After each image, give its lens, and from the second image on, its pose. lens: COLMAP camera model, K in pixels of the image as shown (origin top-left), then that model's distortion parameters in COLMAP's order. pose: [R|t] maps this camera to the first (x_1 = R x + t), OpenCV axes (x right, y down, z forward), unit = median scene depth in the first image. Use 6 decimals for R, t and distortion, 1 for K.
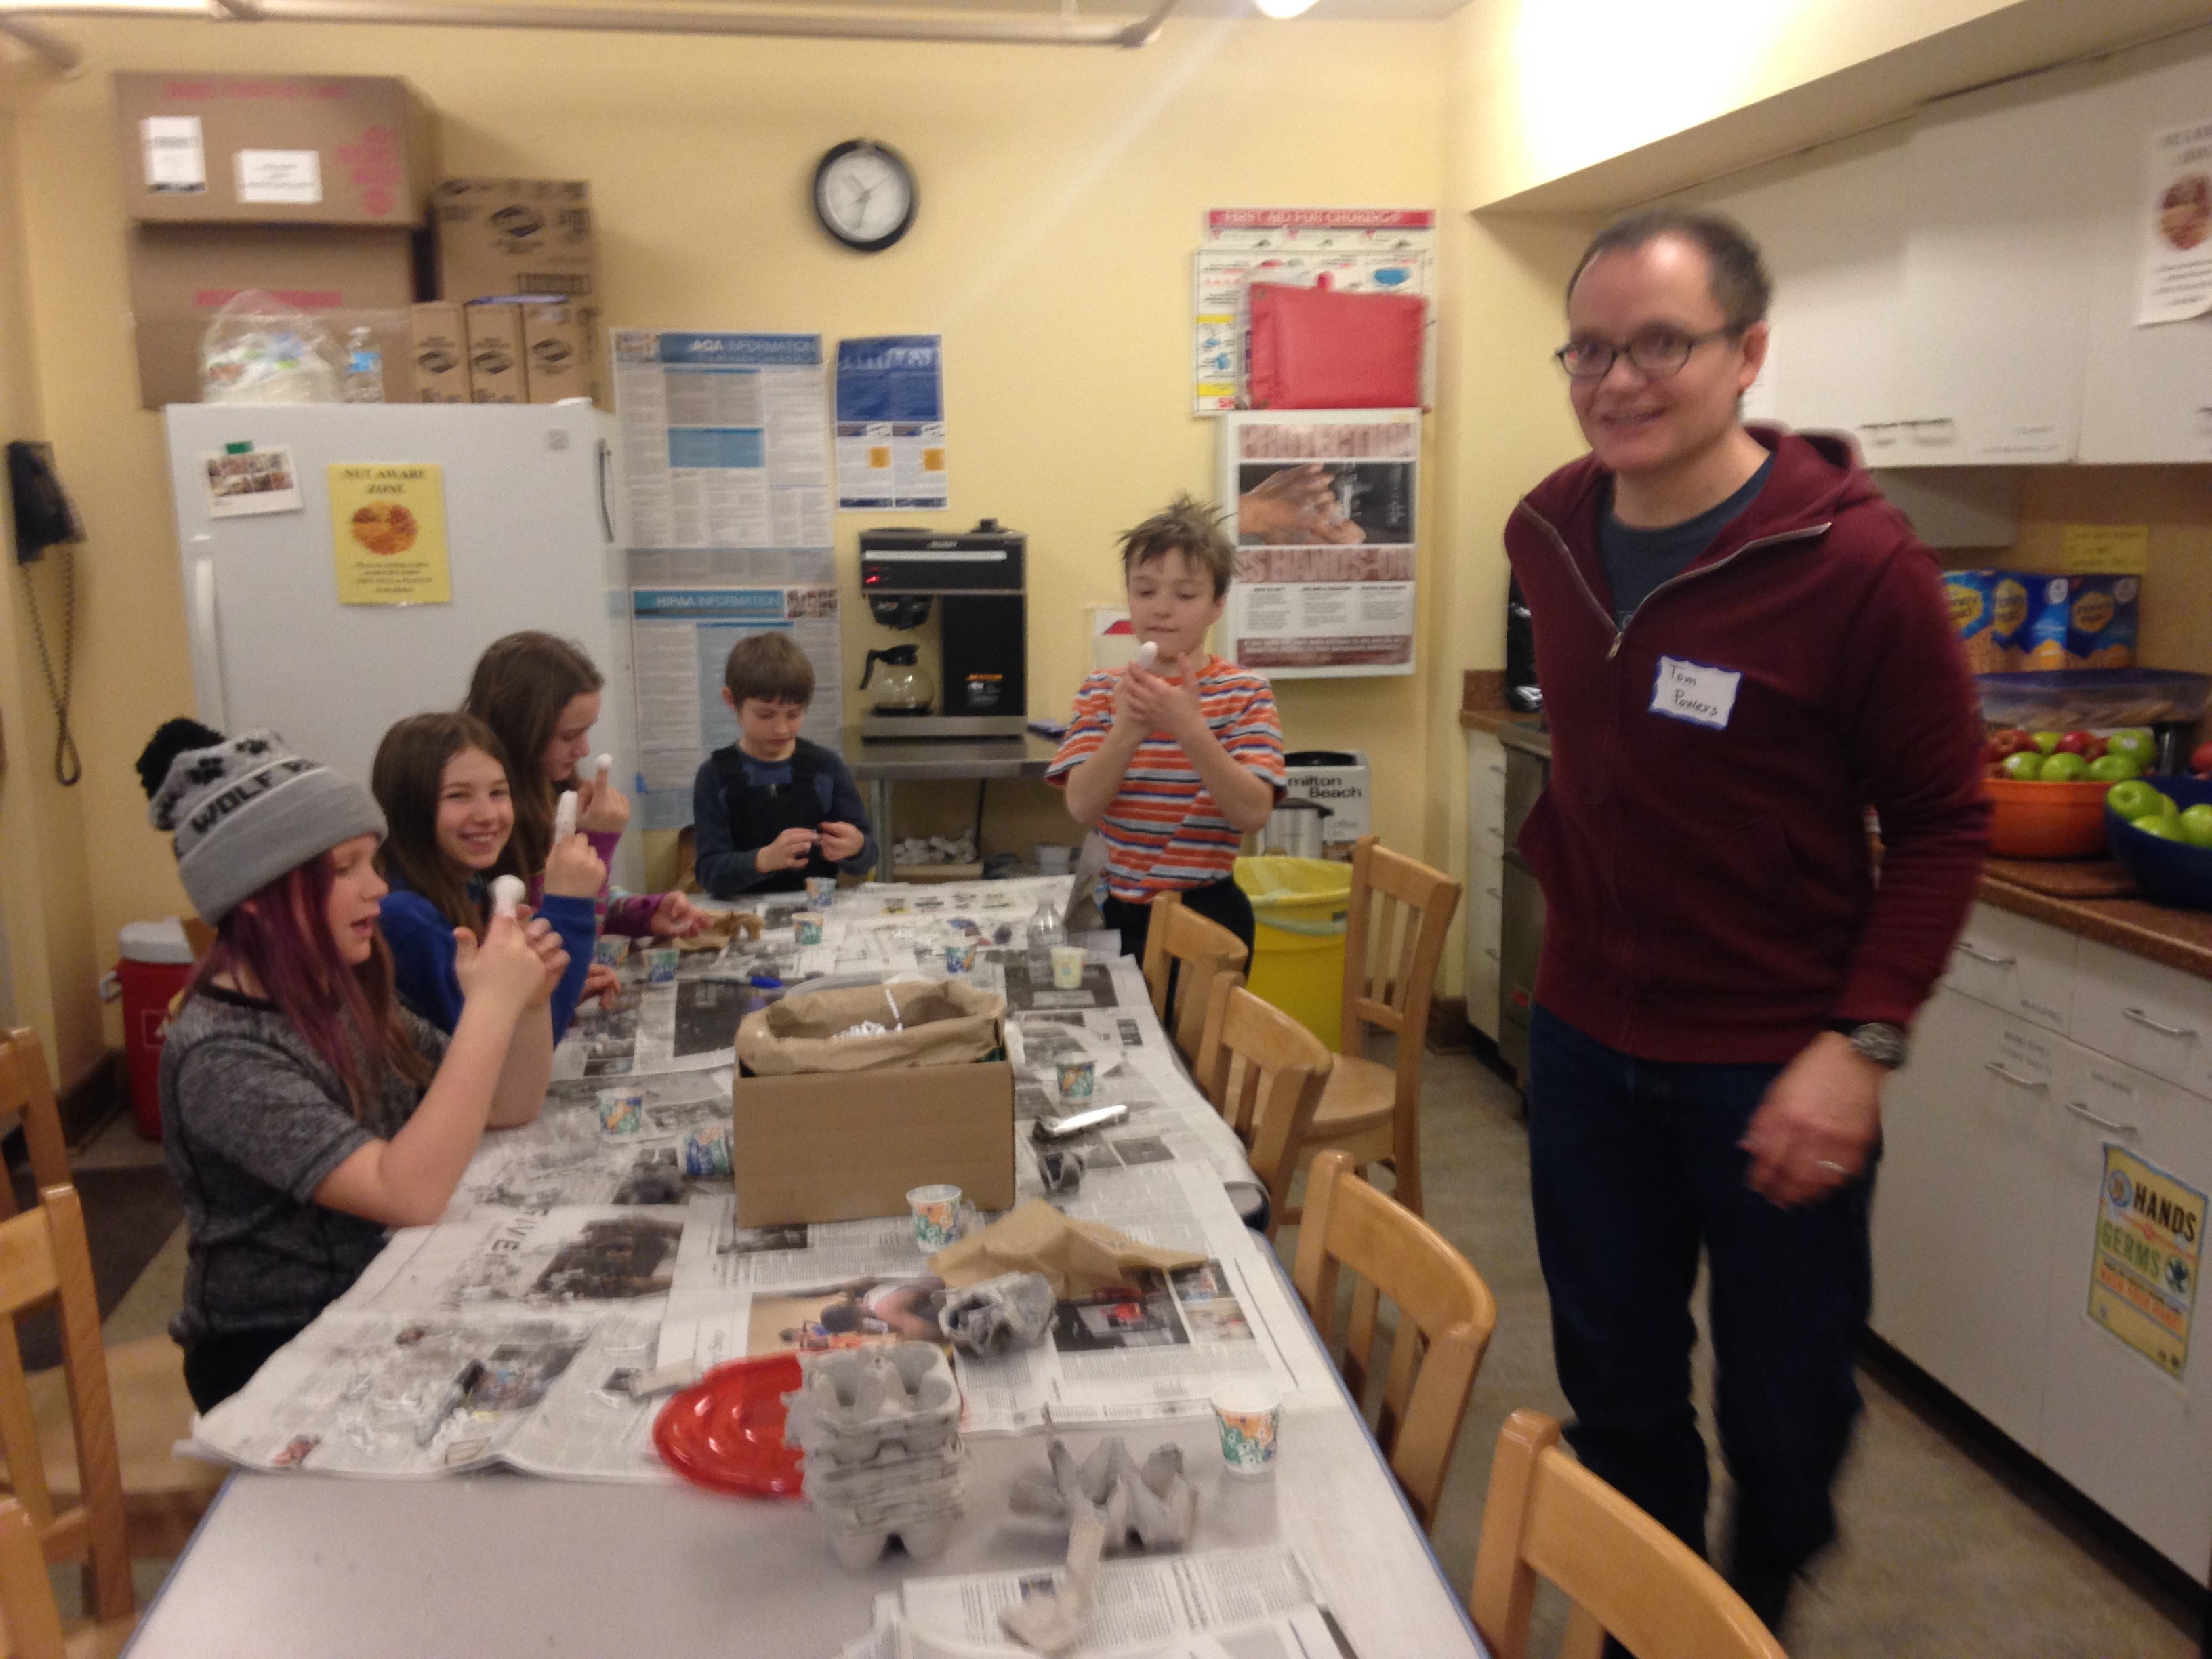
lens RADIAL K [[2123.6, 0, 1102.1], [0, 2123.6, 867.3], [0, 0, 1]] dist [0.293784, -0.361808]
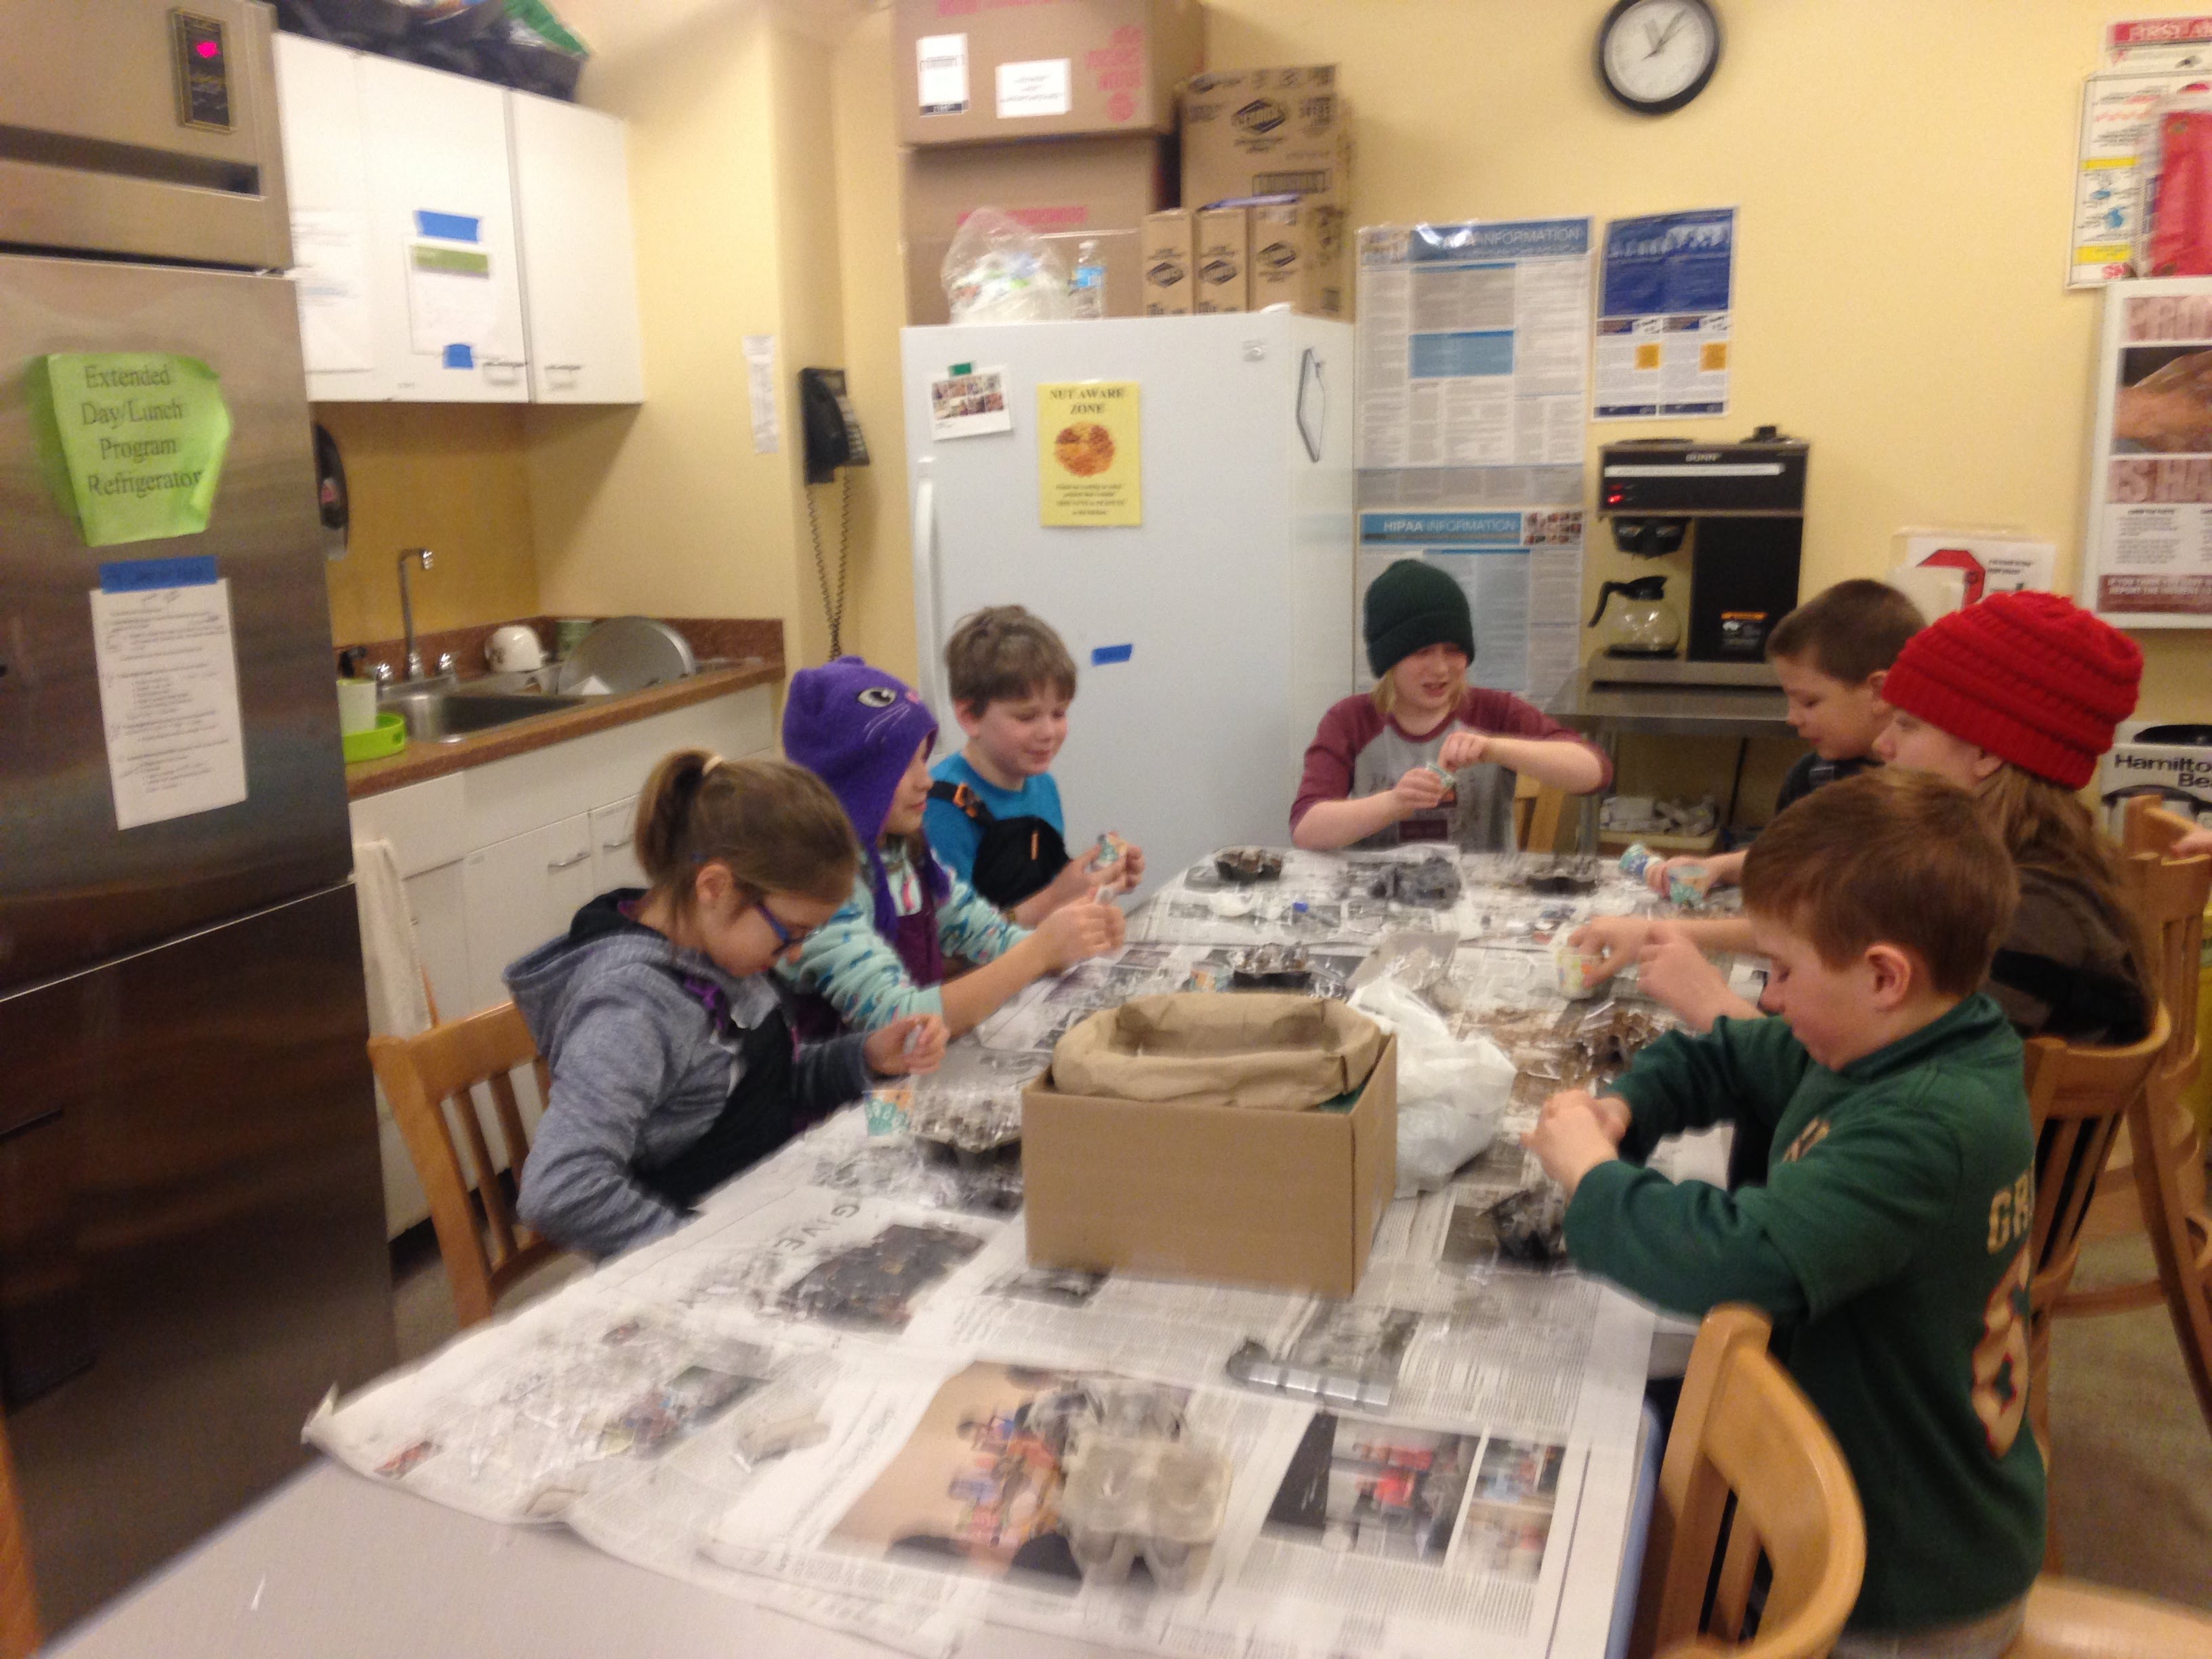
lens RADIAL K [[2123.6, 0, 1102.1], [0, 2123.6, 867.3], [0, 0, 1]] dist [0.293784, -0.361808]
pose [[0.899984, 0.090020, -0.426526, 0.093109], [-0.075359, 0.995843, 0.051167, -0.015209], [0.429359, -0.013907, 0.903027, 0.113434]]
